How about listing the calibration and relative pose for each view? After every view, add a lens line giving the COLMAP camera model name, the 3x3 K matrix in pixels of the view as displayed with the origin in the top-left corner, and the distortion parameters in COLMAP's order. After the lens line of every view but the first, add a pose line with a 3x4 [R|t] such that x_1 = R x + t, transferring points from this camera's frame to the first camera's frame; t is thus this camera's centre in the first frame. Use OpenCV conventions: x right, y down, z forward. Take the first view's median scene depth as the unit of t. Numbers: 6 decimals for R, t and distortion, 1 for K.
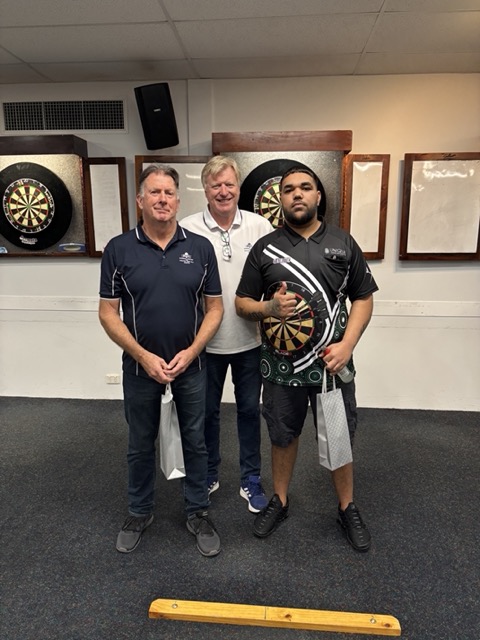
lens RADIAL K [[516.9, 0, 241.1], [0, 516.9, 323.7], [0, 0, 1]] dist [0.030231, -0.004027]
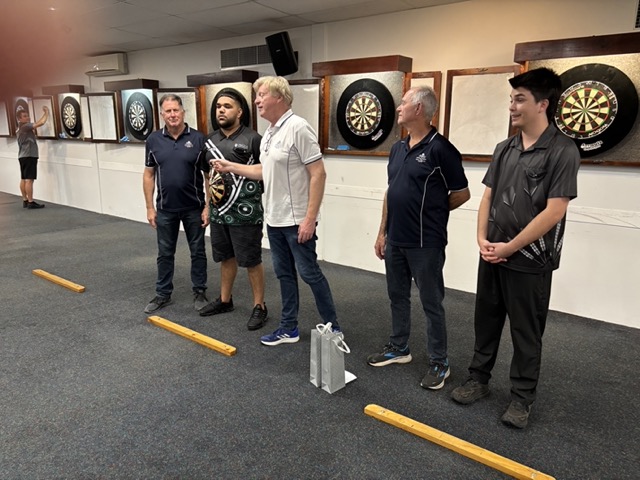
lens RADIAL K [[476.0, 0, 326.3], [0, 476.0, 235.0], [0, 0, 1]] dist [0.032107, -0.039753]
pose [[0.845190, 0.124402, -0.519786, 0.677672], [-0.109004, 0.992215, 0.060226, 0.012816], [0.523232, 0.005756, 0.852171, -0.077793]]
